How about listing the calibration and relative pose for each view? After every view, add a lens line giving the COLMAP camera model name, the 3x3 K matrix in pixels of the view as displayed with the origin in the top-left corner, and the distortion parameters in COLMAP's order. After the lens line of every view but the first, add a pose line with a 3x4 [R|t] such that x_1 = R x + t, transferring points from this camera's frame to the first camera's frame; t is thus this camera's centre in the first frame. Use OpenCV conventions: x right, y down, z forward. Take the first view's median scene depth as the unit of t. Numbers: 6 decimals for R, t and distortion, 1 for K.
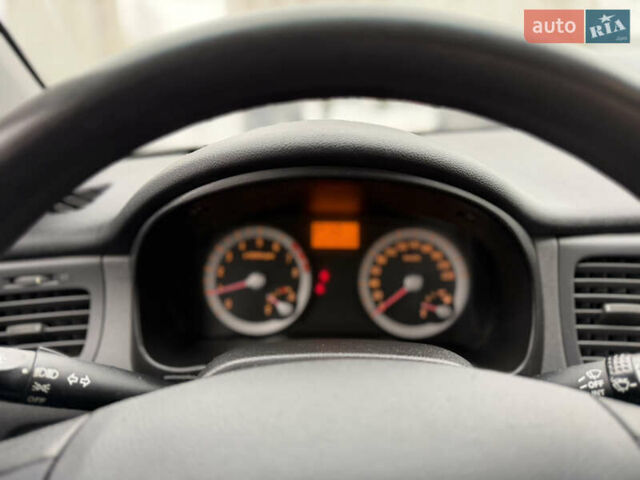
lens RADIAL K [[454.2, 0, 317.9], [0, 454.2, 237.3], [0, 0, 1]] dist [-0.002223, -0.001375]
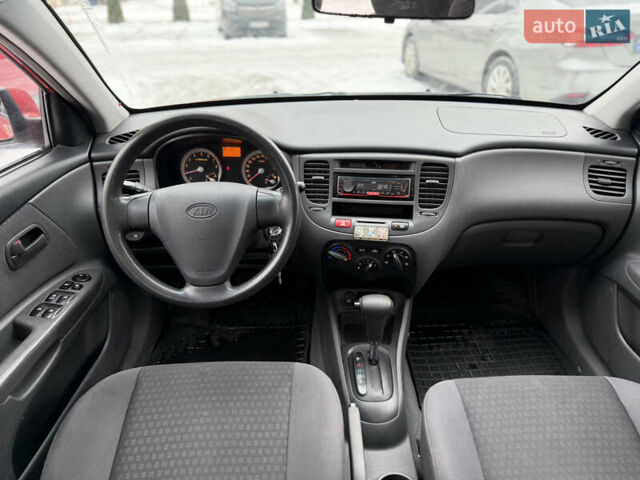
lens RADIAL K [[464.1, 0, 320.0], [0, 464.1, 240.0], [0, 0, 1]] dist [0.102602, -0.001089]
pose [[0.997704, -0.005745, 0.067481, 0.358353], [-0.008297, 0.978520, 0.205984, -0.066102], [-0.067215, -0.206071, 0.976226, -1.726970]]
